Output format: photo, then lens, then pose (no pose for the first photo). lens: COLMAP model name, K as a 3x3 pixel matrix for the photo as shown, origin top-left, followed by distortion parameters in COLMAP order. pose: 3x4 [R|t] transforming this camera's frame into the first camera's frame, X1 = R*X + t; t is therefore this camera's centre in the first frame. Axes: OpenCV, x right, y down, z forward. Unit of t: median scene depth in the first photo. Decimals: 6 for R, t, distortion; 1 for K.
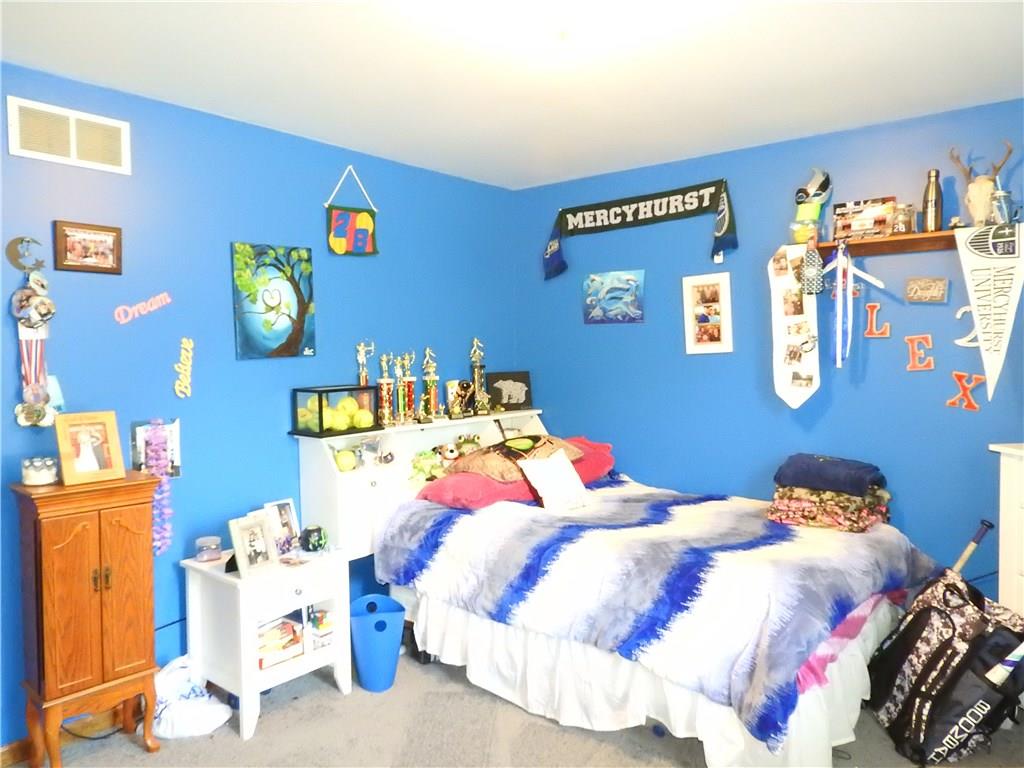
lens RADIAL K [[728.6, 0, 511.3], [0, 728.6, 381.9], [0, 0, 1]] dist [0.017272, -0.008276]
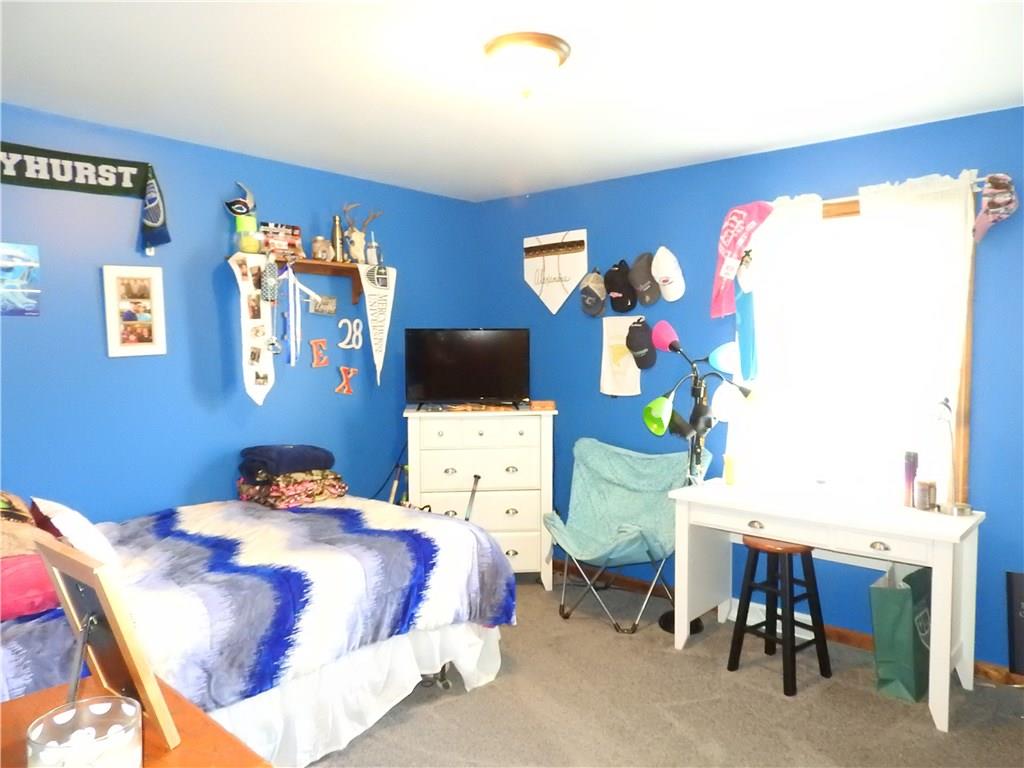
lens RADIAL K [[728.6, 0, 511.3], [0, 728.6, 384.8], [0, 0, 1]] dist [0.017272, -0.008276]
pose [[0.023650, -0.050253, 0.998456, -0.610681], [0.049913, 0.997550, 0.049025, -0.025364], [-0.998473, 0.048677, 0.026101, 0.532398]]
